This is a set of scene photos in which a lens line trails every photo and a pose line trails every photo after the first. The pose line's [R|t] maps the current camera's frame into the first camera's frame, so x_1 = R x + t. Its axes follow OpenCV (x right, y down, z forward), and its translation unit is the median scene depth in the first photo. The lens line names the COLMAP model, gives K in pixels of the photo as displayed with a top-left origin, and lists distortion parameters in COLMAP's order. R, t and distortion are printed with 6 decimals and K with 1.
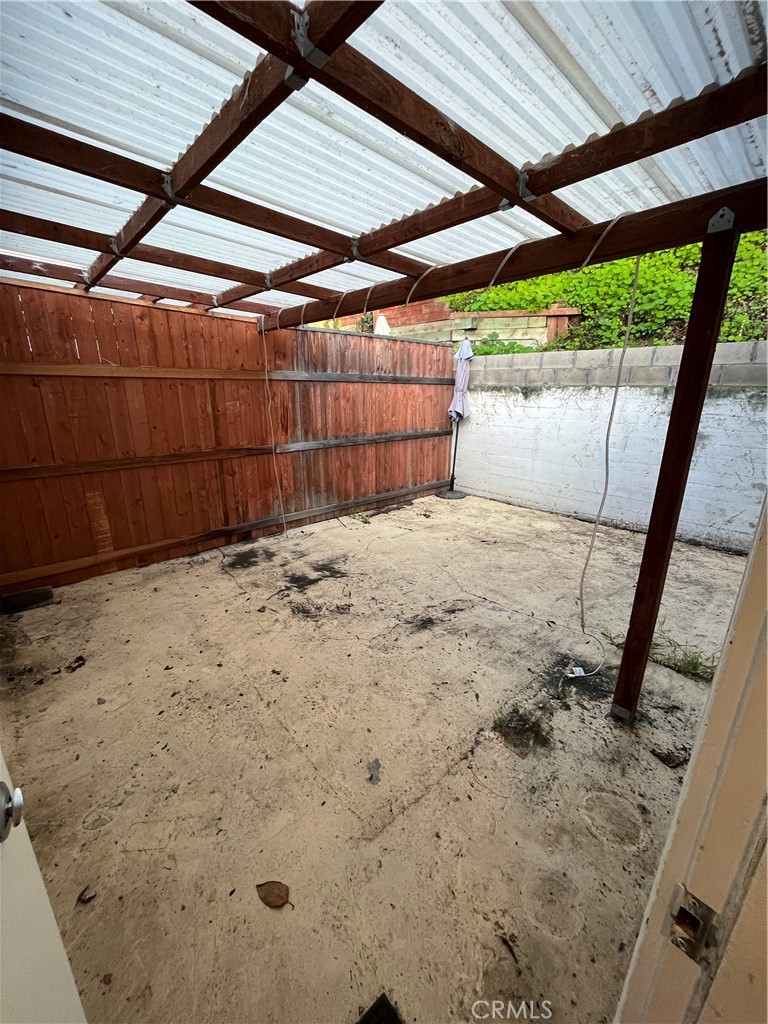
lens RADIAL K [[414.7, 0, 381.7], [0, 414.7, 509.6], [0, 0, 1]] dist [-0.001150, 0.000019]
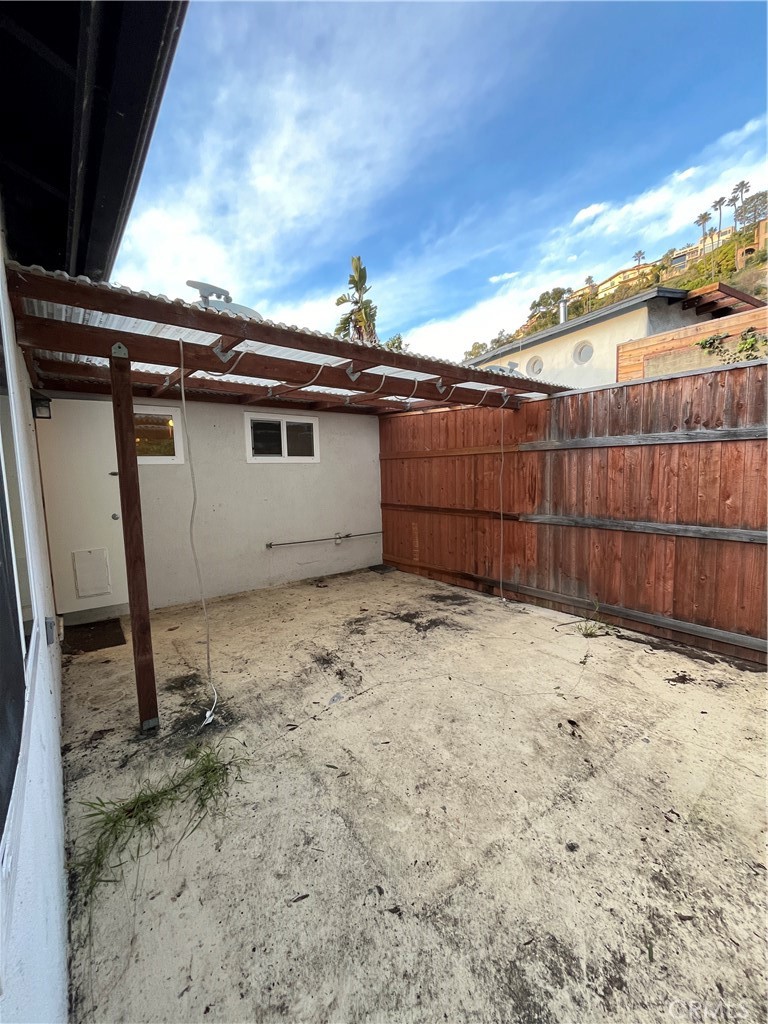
lens RADIAL K [[414.7, 0, 381.7], [0, 414.7, 509.6], [0, 0, 1]] dist [-0.001150, 0.000019]
pose [[-0.066016, 0.087209, -0.994000, 0.852341], [-0.257362, 0.960980, 0.101405, -0.198740], [0.964057, 0.262512, -0.040996, 0.785426]]
